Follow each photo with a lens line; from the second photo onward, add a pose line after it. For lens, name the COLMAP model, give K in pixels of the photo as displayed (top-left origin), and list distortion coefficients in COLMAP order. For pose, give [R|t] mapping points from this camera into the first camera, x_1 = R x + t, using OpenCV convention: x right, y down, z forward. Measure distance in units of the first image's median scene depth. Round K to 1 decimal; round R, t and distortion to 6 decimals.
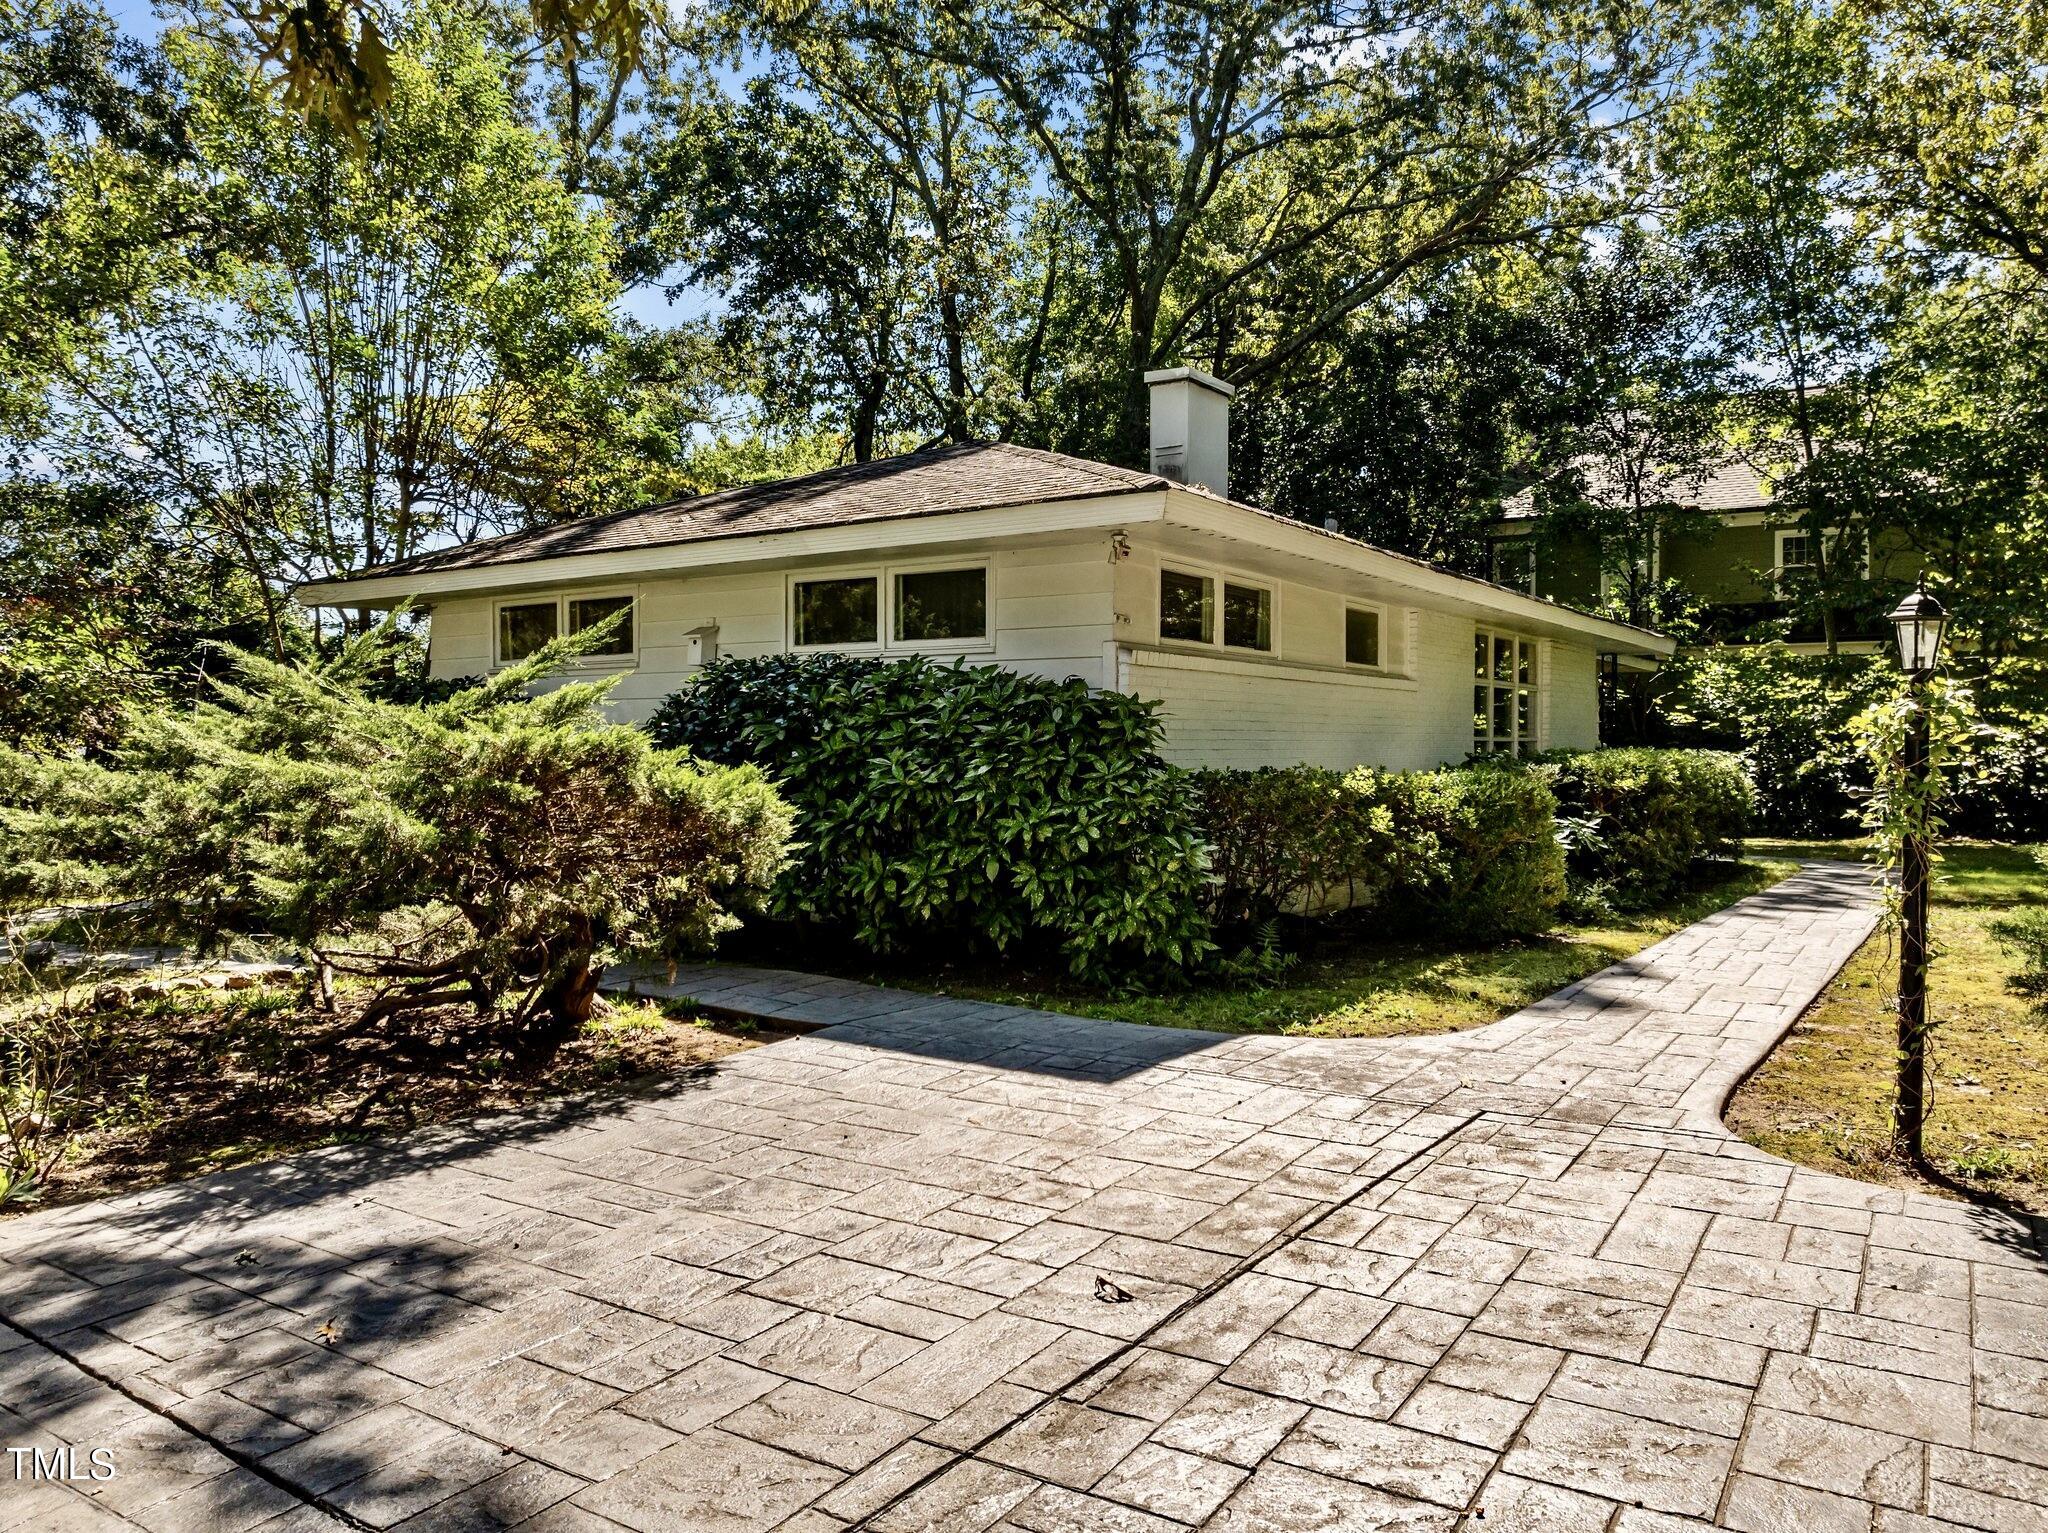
lens RADIAL K [[1435.5, 0, 1021.5], [0, 1435.5, 739.1], [0, 0, 1]] dist [-0.007936, -0.001192]
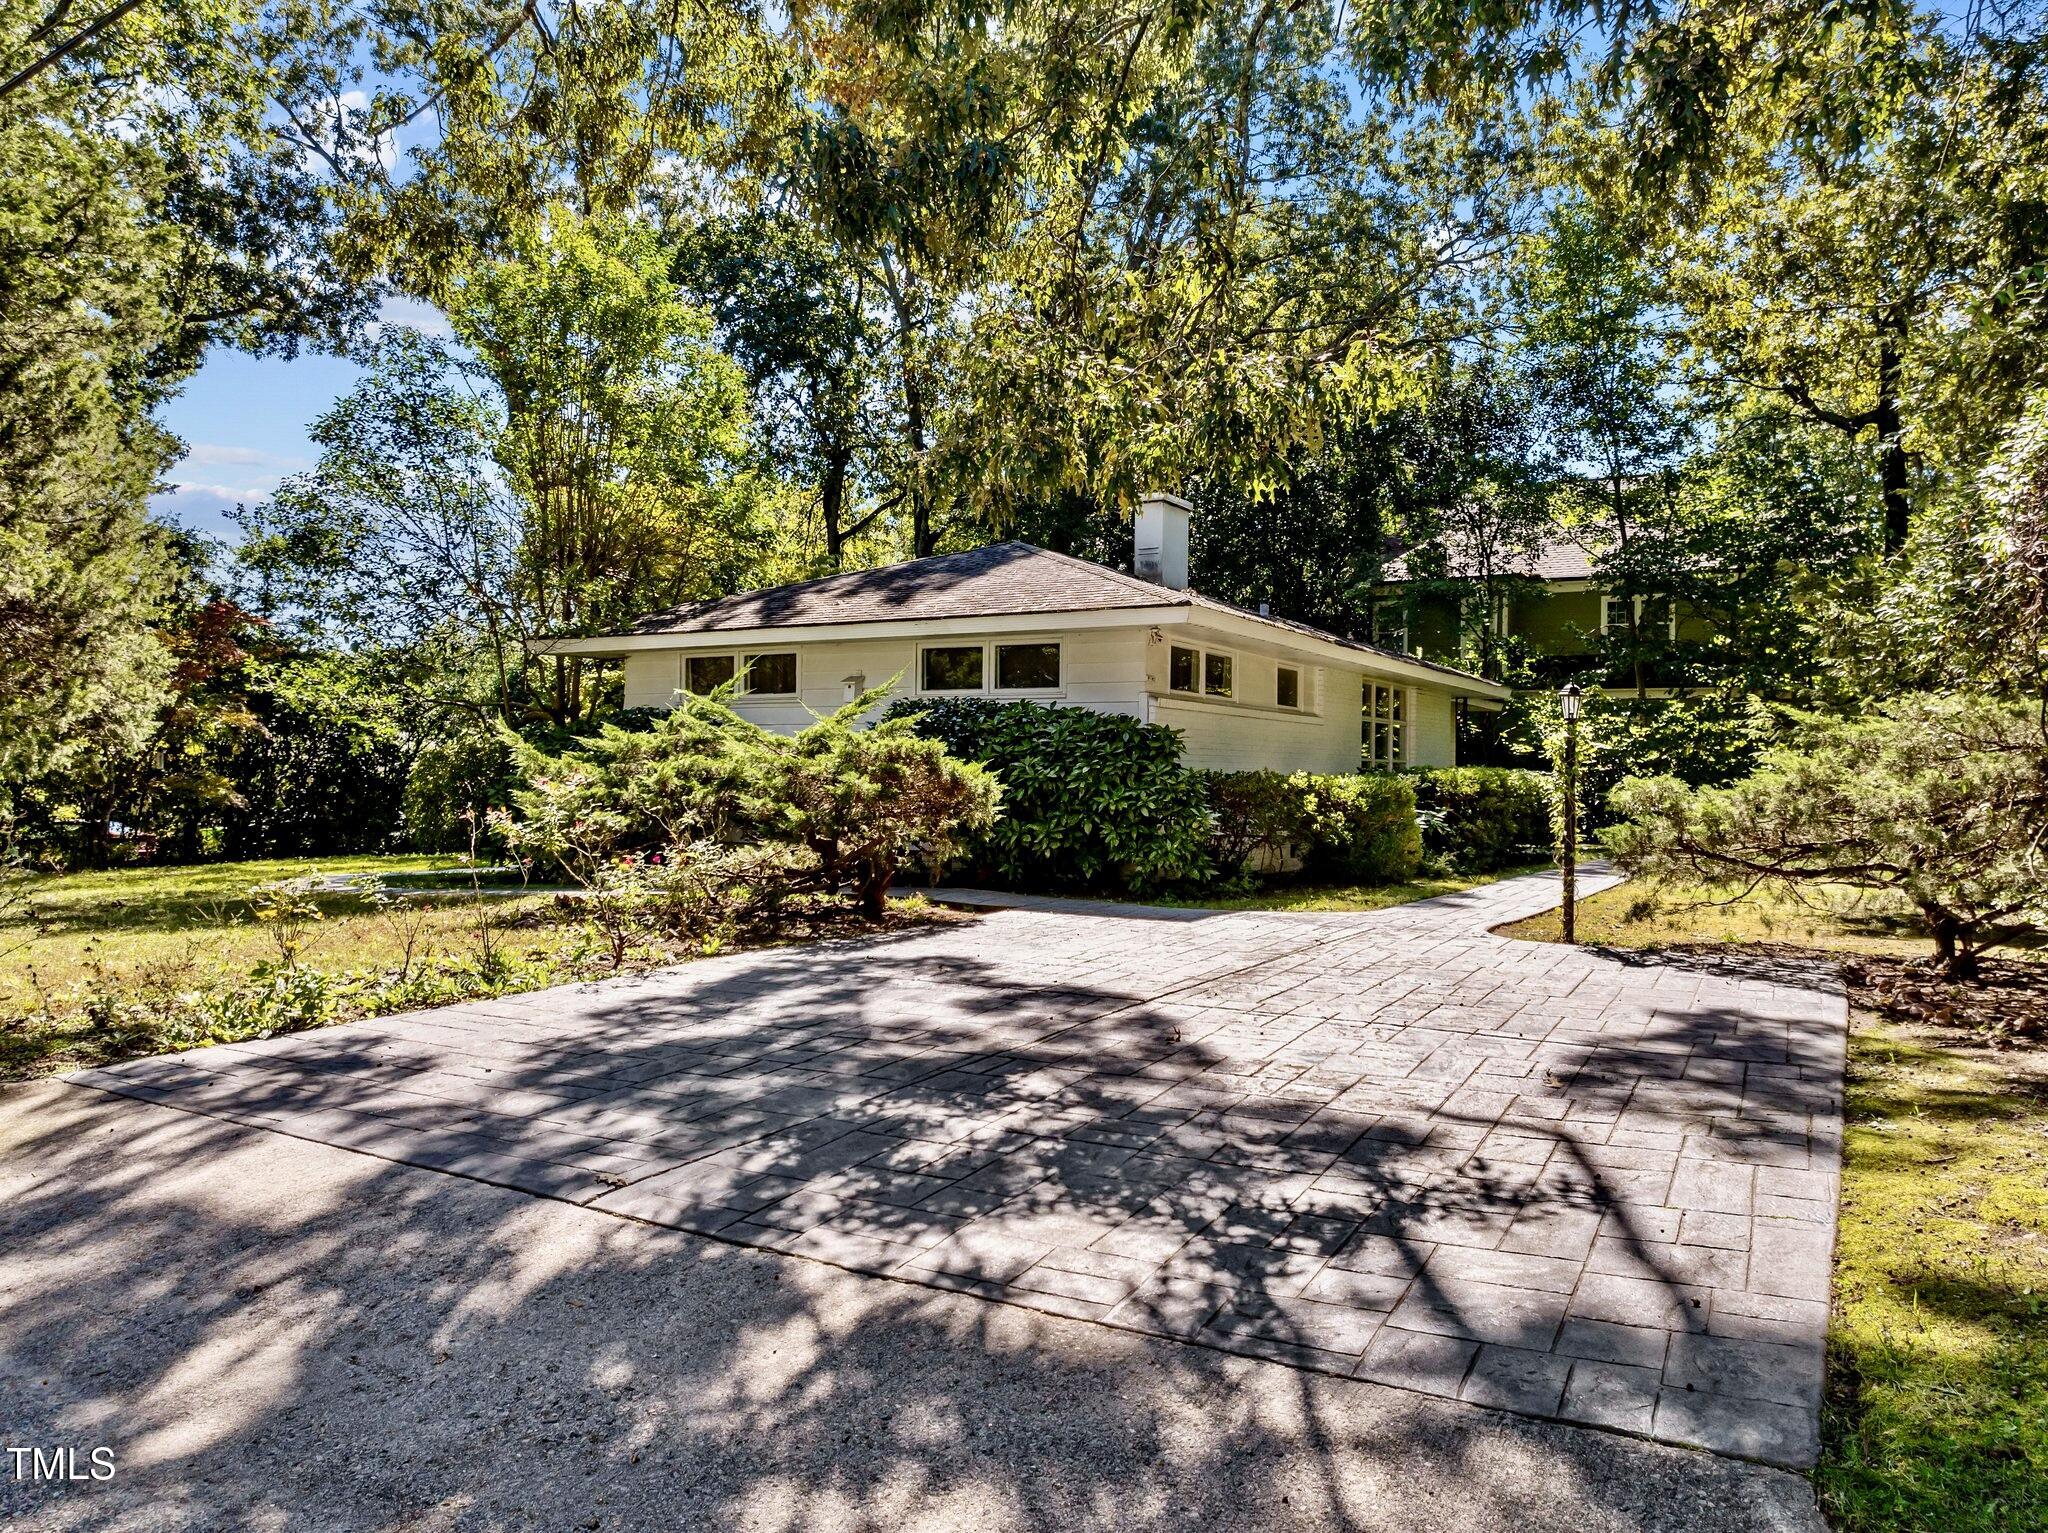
lens RADIAL K [[1388.1, 0, 1021.5], [0, 1388.1, 757.8], [0, 0, 1]] dist [0.005422, -0.000079]
pose [[0.997325, 0.008545, 0.072590, -0.131410], [-0.008076, 0.999945, -0.006752, 0.011818], [-0.072643, 0.006147, 0.997339, -0.377168]]
